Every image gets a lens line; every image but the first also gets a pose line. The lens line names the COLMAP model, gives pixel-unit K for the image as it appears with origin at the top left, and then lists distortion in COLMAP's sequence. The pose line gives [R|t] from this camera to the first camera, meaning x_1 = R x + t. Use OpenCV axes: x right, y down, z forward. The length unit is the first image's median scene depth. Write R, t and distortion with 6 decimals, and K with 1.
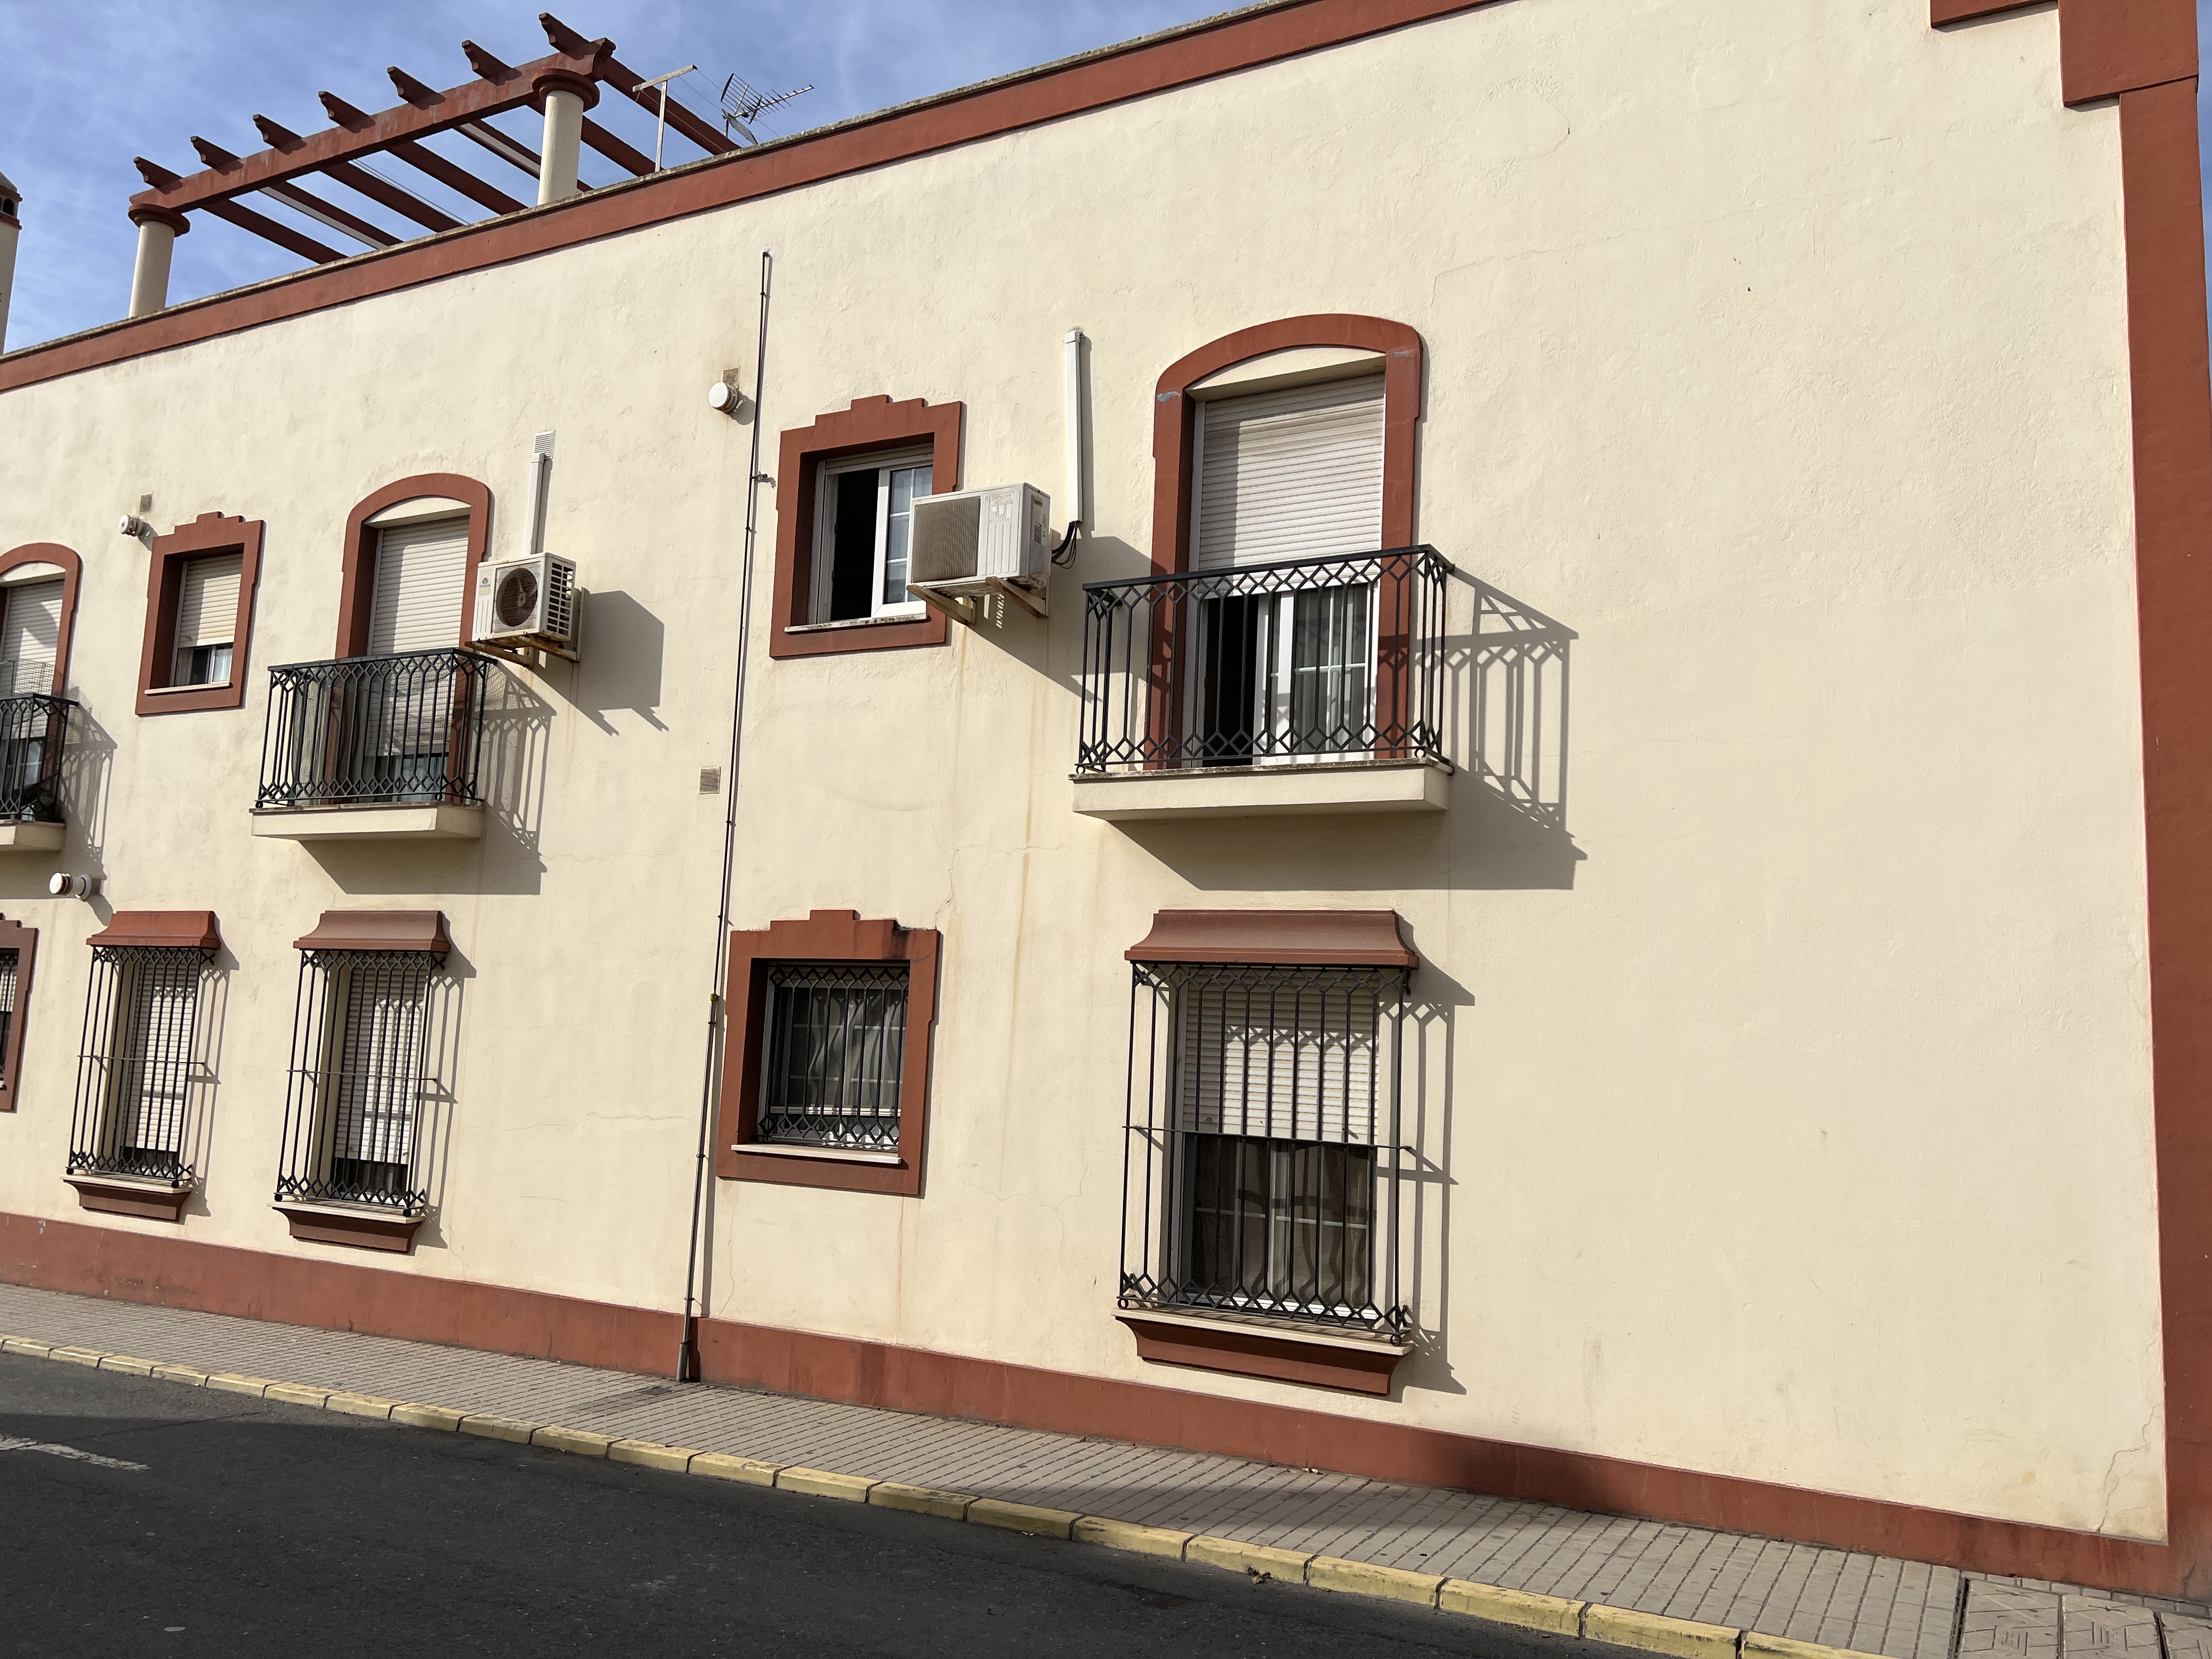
lens RADIAL K [[1670.3, 0, 1115.5], [0, 1670.3, 841.2], [0, 0, 1]] dist [0.067328, -0.073769]
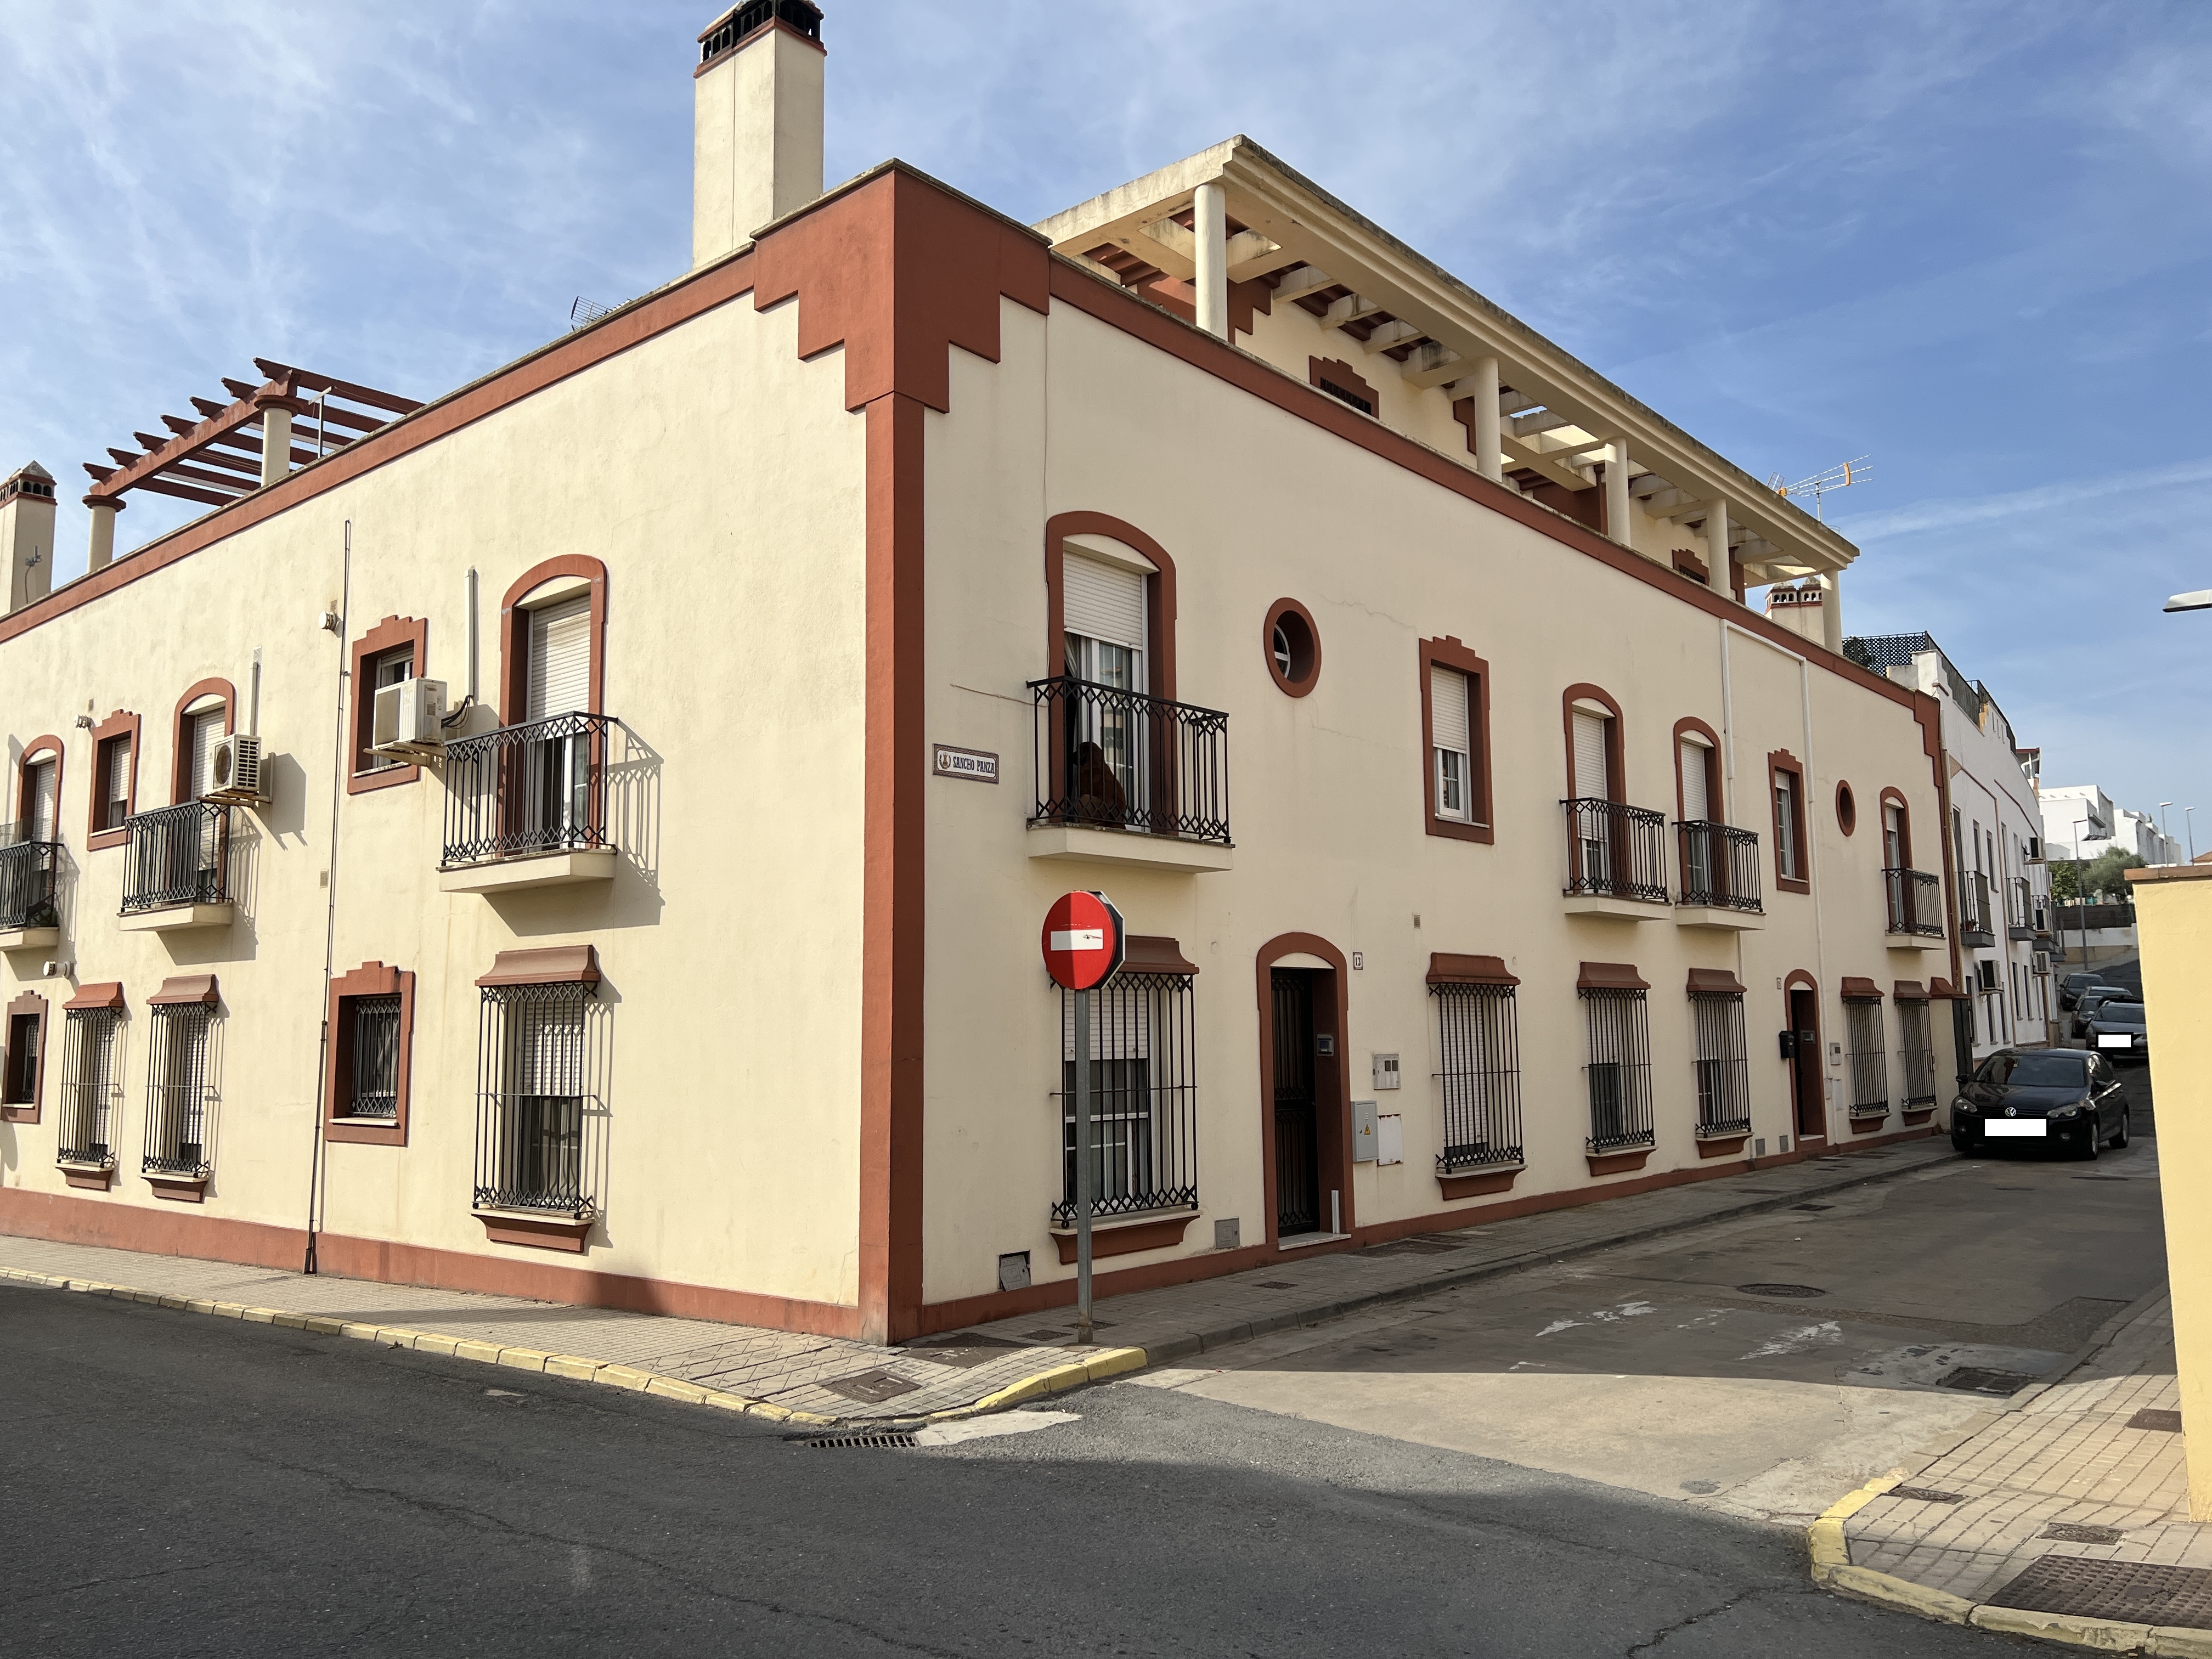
lens RADIAL K [[1671.8, 0, 1101.4], [0, 1671.8, 834.7], [0, 0, 1]] dist [0.075502, -0.073521]
pose [[0.975065, -0.079608, -0.207147, 0.772012], [0.079343, 0.996801, -0.009601, -0.005482], [0.207249, -0.007074, 0.978263, -0.346028]]
